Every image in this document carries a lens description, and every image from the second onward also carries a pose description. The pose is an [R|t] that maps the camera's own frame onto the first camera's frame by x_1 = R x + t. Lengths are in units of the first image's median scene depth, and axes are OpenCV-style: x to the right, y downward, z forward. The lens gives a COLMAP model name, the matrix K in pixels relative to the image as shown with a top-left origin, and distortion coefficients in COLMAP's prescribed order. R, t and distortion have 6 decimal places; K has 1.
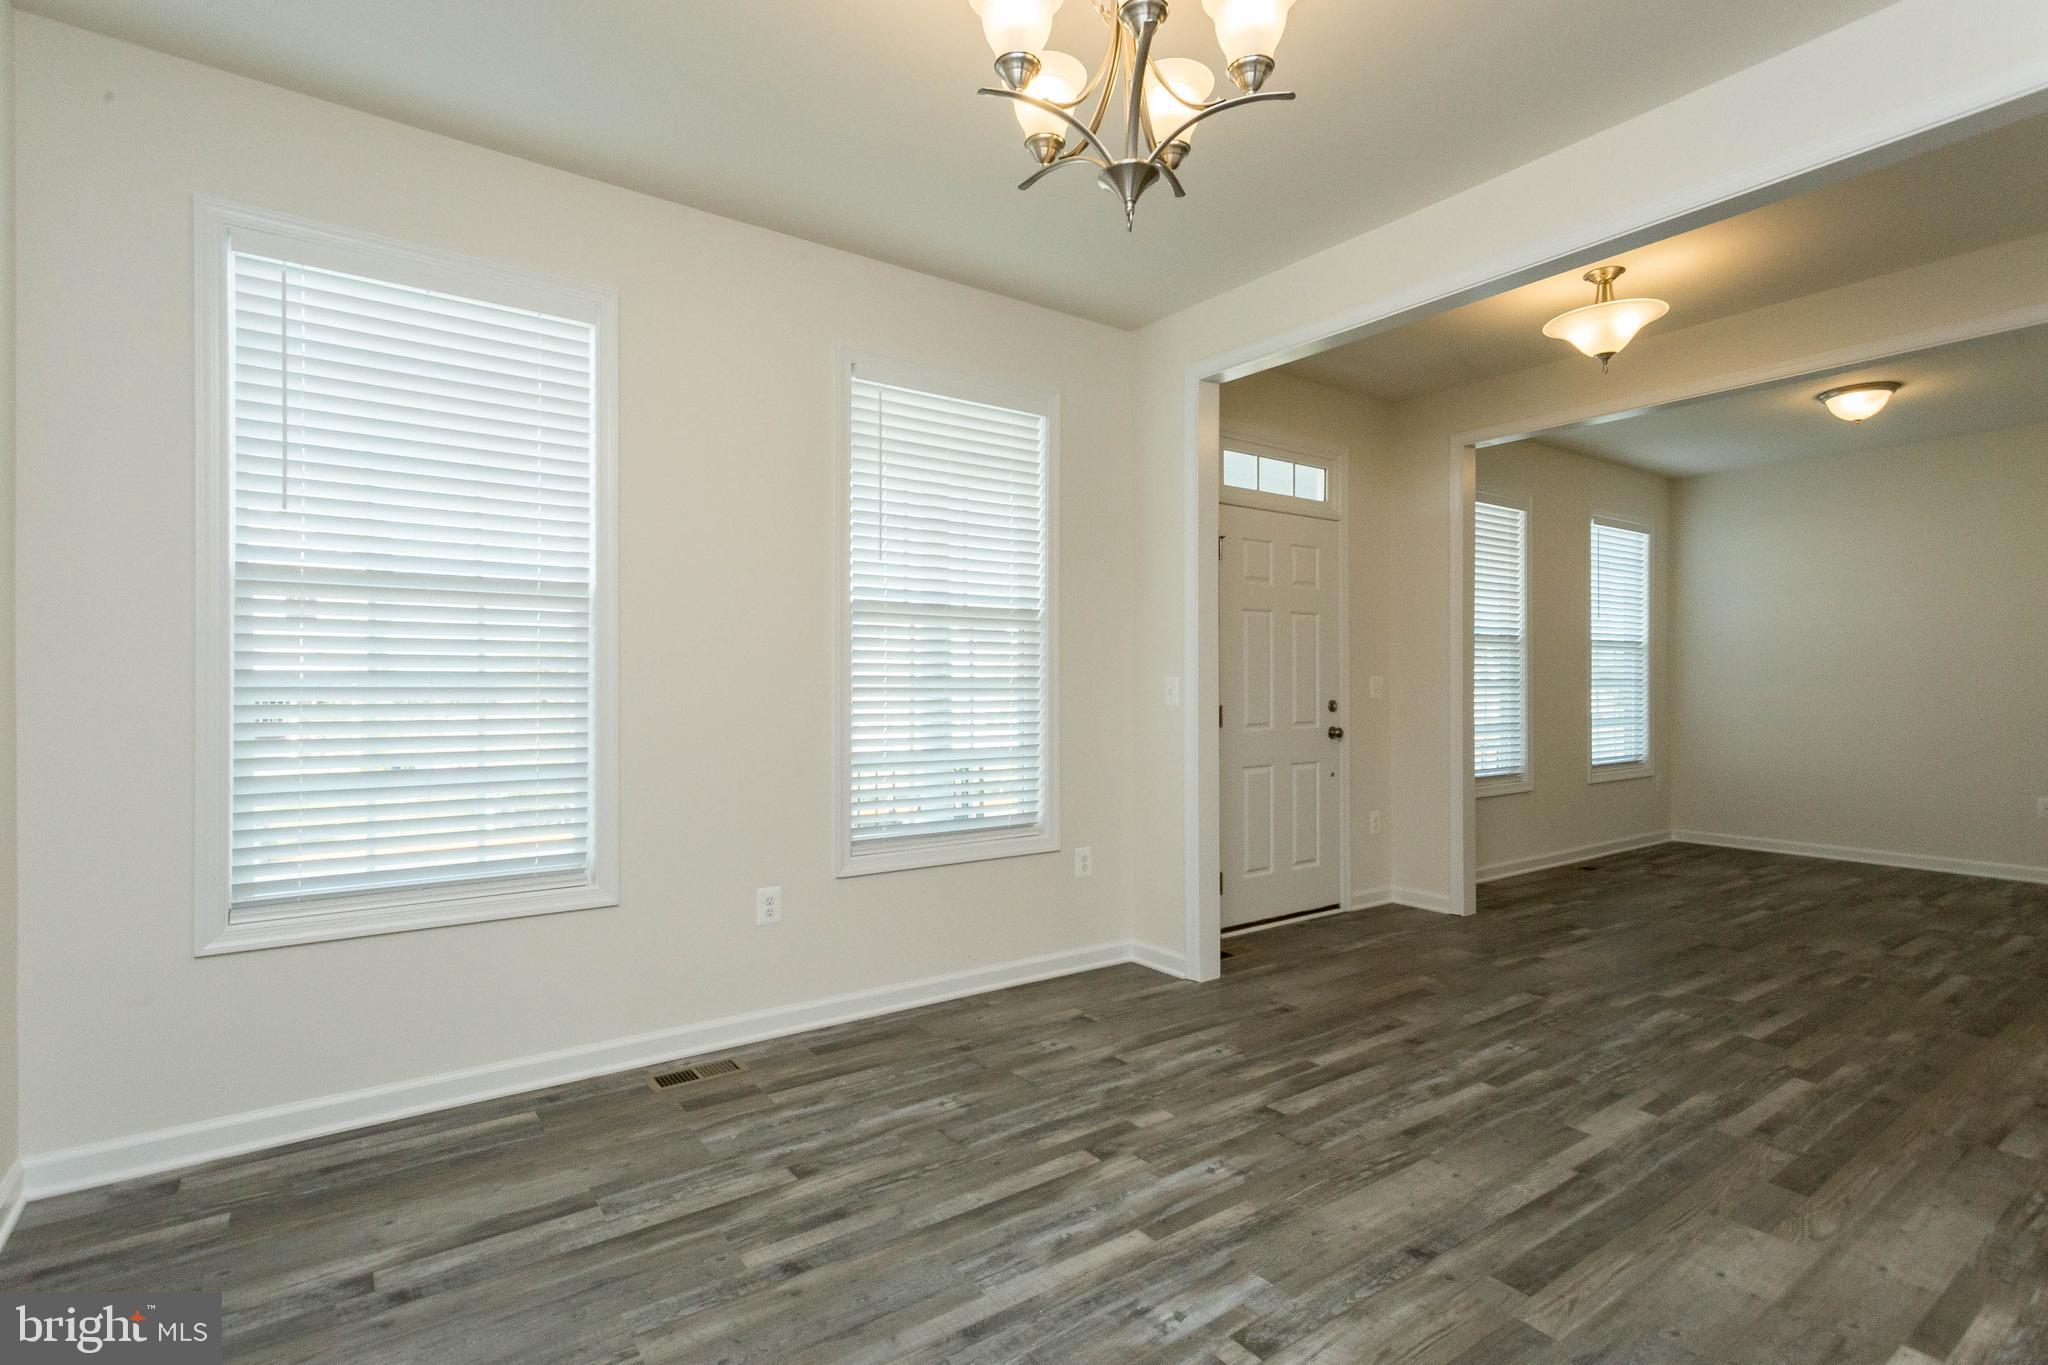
lens RADIAL K [[1004.0, 0, 1025.1], [0, 1004.0, 675.5], [0, 0, 1]] dist [-0.004639, 0.000081]
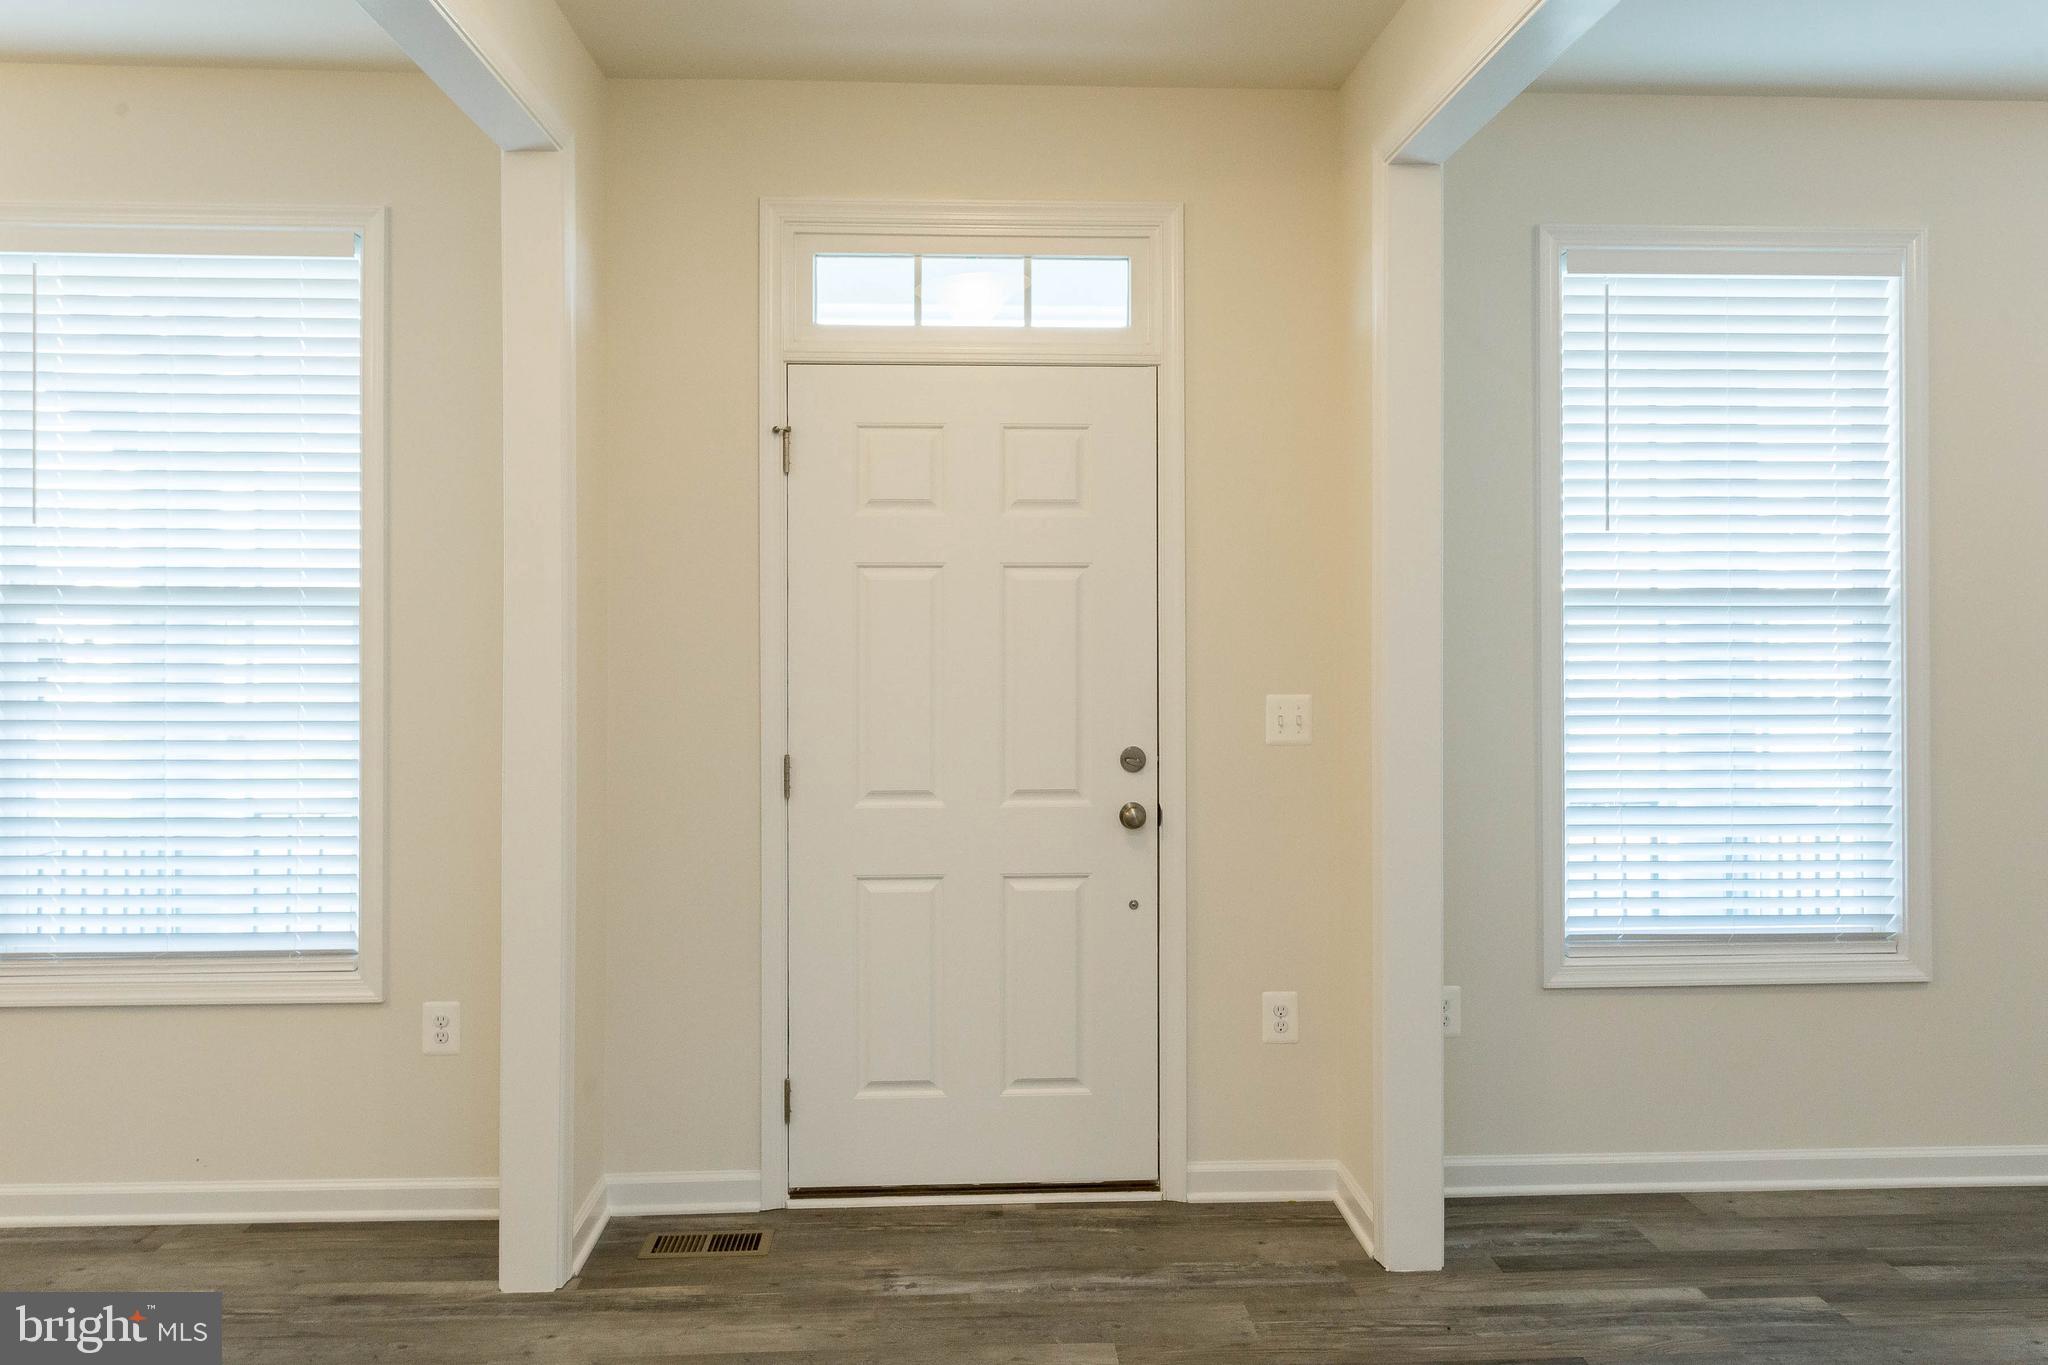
lens RADIAL K [[1341.0, 0, 1025.1], [0, 1341.0, 694.8], [0, 0, 1]] dist [-0.009629, -0.003749]
pose [[0.834242, -0.010637, -0.551296, 0.588141], [0.009234, 0.999943, -0.005320, 0.002927], [0.551321, -0.000652, 0.834293, 0.431080]]
